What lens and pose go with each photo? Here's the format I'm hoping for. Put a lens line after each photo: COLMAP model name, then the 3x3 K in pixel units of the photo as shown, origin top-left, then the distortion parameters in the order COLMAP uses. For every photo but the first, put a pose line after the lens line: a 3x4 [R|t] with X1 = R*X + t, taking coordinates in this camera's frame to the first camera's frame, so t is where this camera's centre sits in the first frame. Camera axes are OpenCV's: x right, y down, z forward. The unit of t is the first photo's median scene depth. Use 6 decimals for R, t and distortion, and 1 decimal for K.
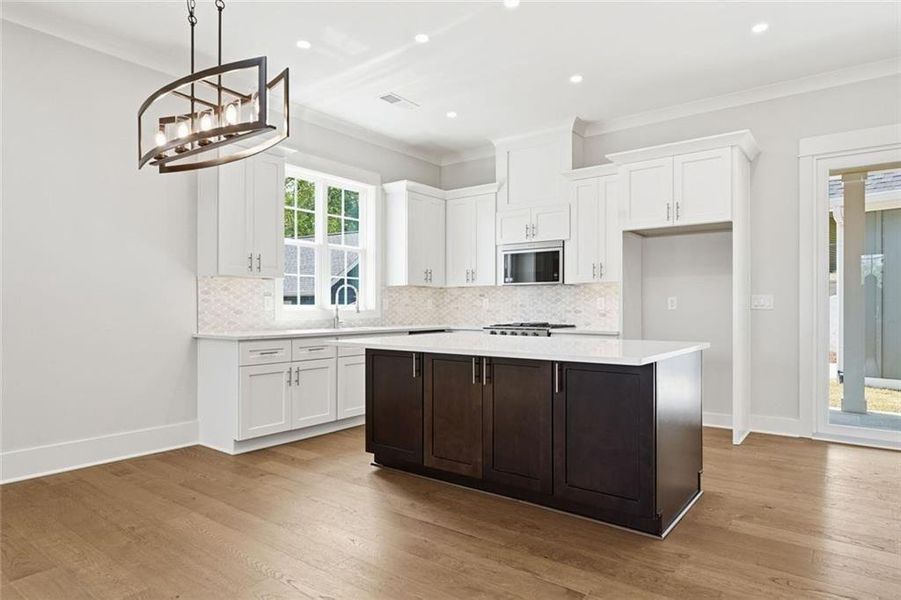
lens RADIAL K [[539.2, 0, 450.5], [0, 539.2, 300.0], [0, 0, 1]] dist [0.000703, 0.000311]
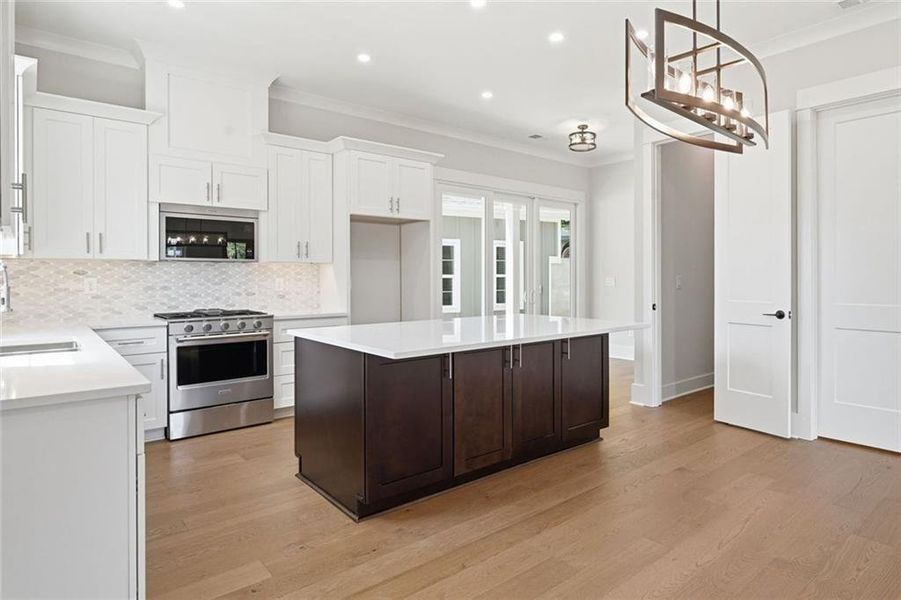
lens RADIAL K [[518.7, 0, 495.6], [0, 518.7, 278.0], [0, 0, 1]] dist [-0.003157, -0.000338]
pose [[0.190853, -0.001459, 0.981617, -0.526325], [-0.012454, 0.999915, 0.003908, -0.012764], [-0.981540, -0.012971, 0.190819, 0.471685]]
